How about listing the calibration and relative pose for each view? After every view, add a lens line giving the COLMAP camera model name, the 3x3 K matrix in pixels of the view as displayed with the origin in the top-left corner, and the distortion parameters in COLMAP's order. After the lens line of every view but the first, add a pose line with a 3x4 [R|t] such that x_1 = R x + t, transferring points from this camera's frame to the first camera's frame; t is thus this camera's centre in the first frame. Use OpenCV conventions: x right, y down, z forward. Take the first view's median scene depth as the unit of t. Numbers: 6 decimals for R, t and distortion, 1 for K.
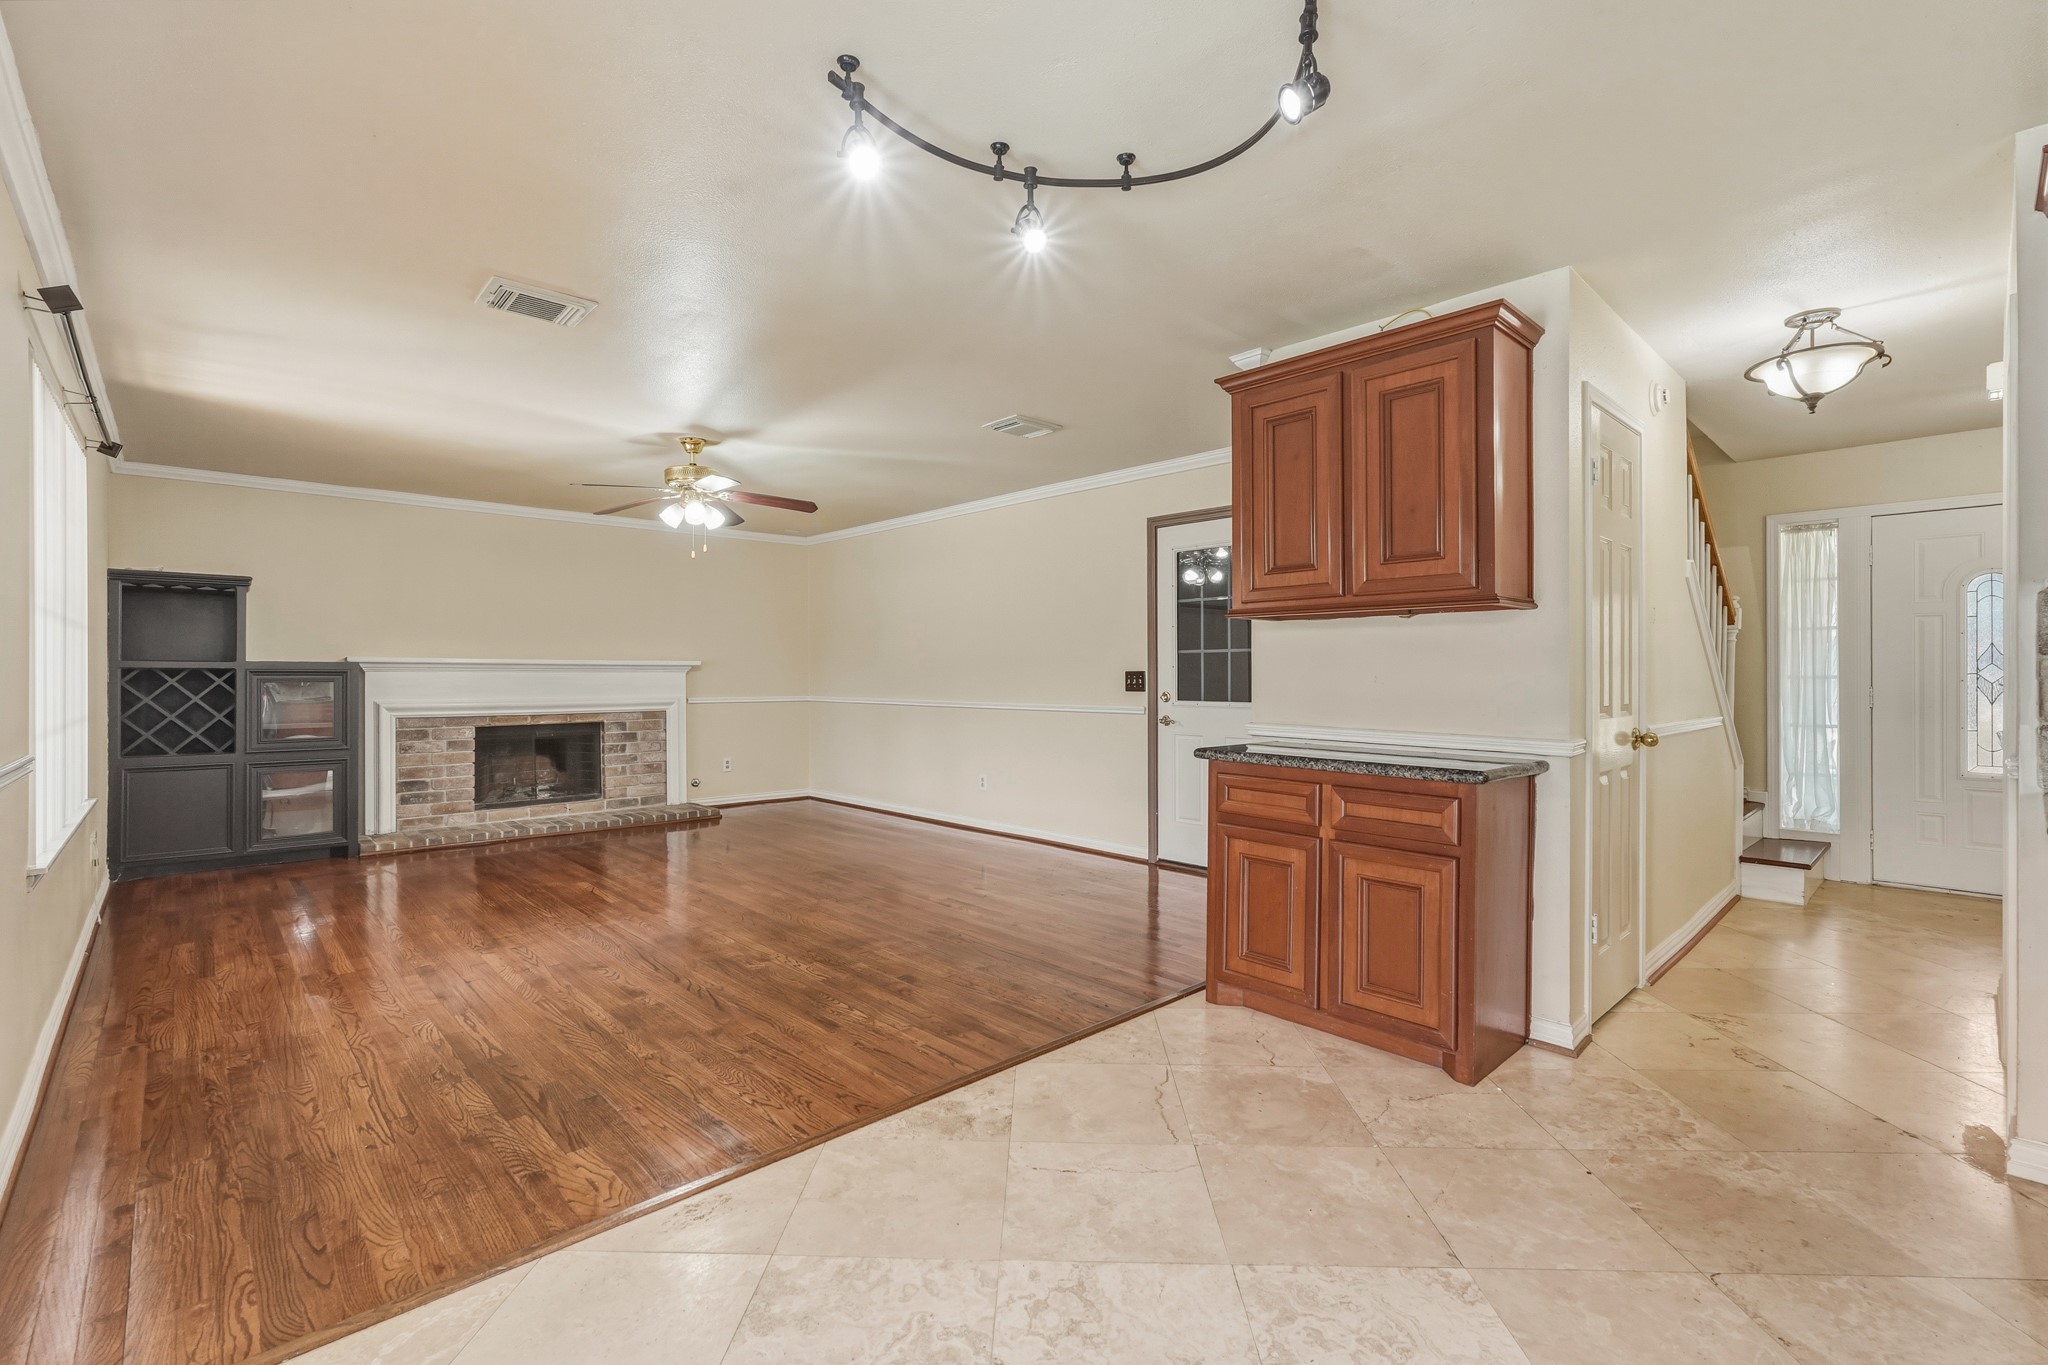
lens RADIAL K [[899.0, 0, 1036.1], [0, 899.0, 676.0], [0, 0, 1]] dist [-0.019482, 0.005949]
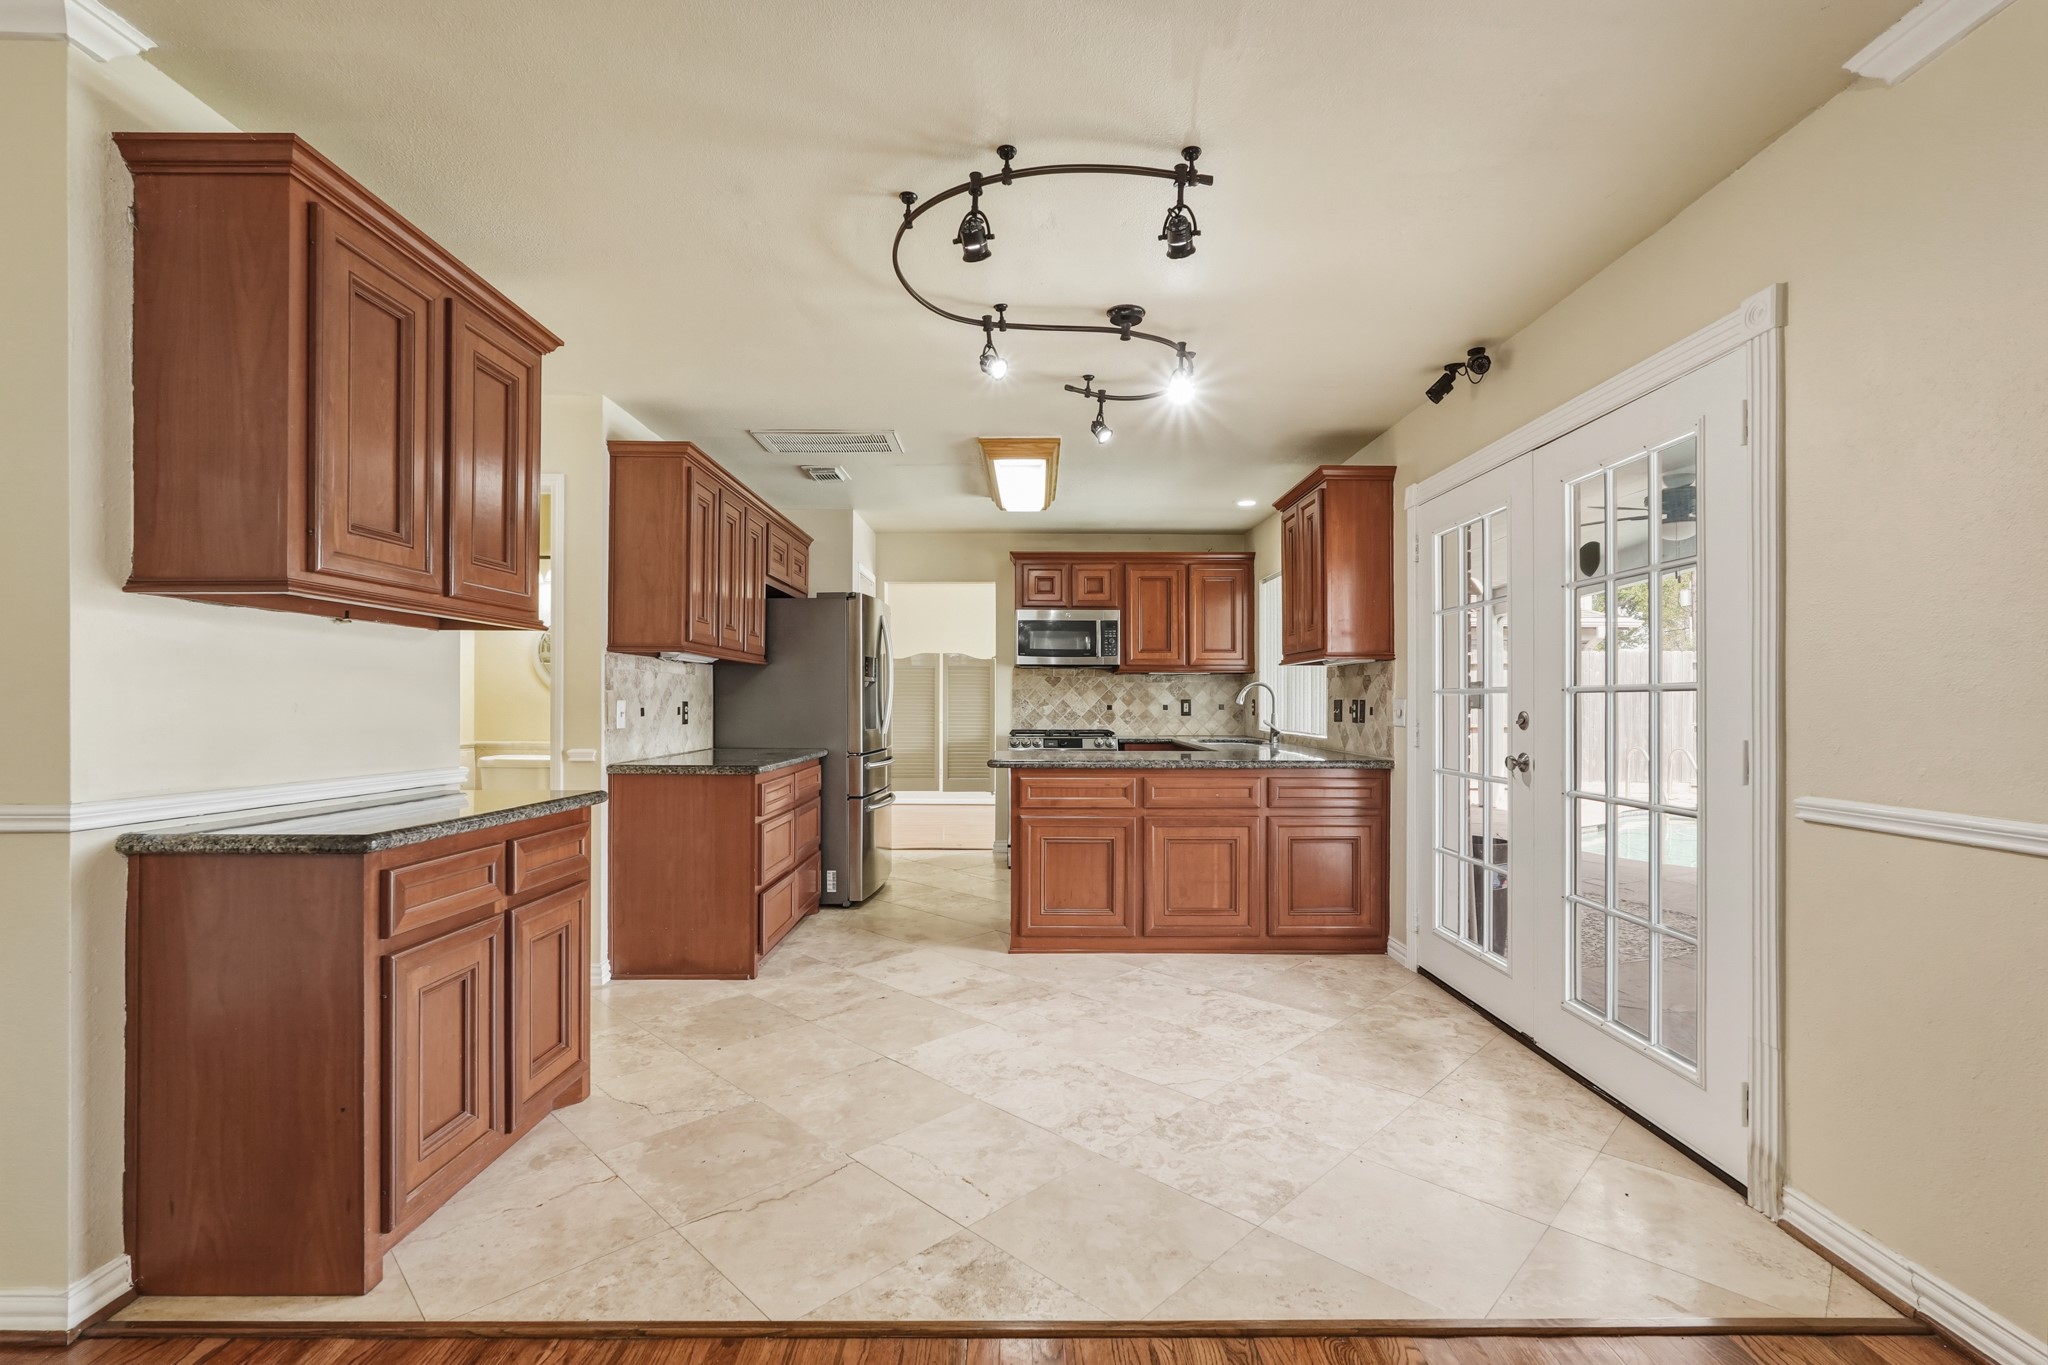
lens RADIAL K [[899.0, 0, 1023.4], [0, 899.0, 695.4], [0, 0, 1]] dist [-0.019482, 0.005949]
pose [[-0.719267, 0.003278, 0.694726, -0.322395], [-0.001699, 0.999978, -0.006477, 0.000645], [-0.694732, -0.005839, -0.719245, 0.753294]]
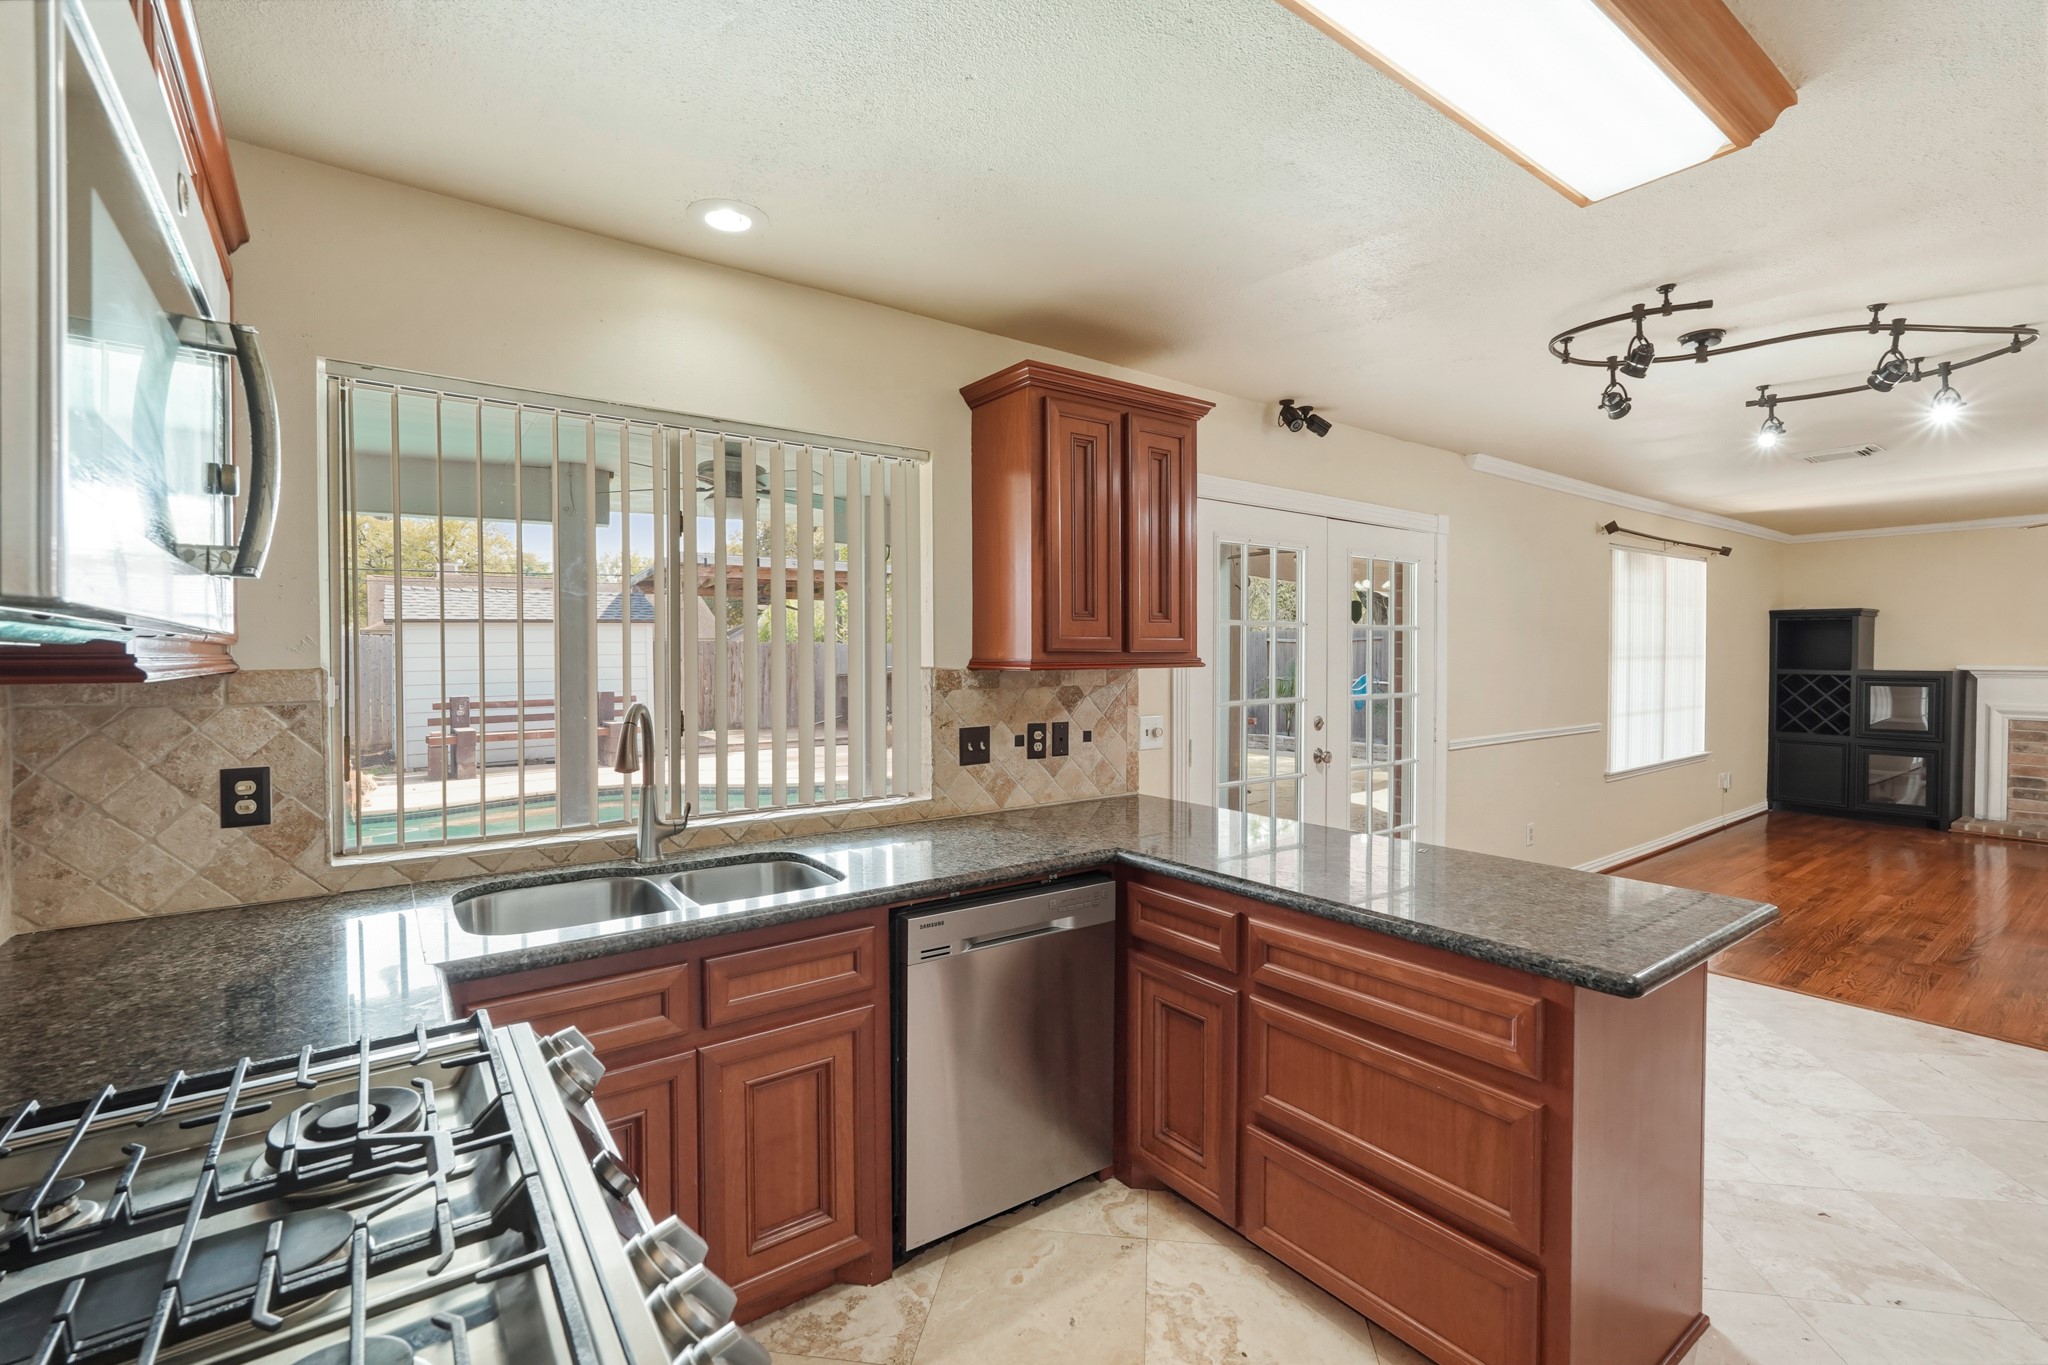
lens RADIAL K [[899.0, 0, 1016.4], [0, 899.0, 670.5], [0, 0, 1]] dist [-0.019482, 0.005949]
pose [[-0.132792, 0.019850, -0.990945, 0.717990], [0.002072, 0.999803, 0.019749, -0.051429], [0.991142, 0.000570, -0.132807, -0.119024]]
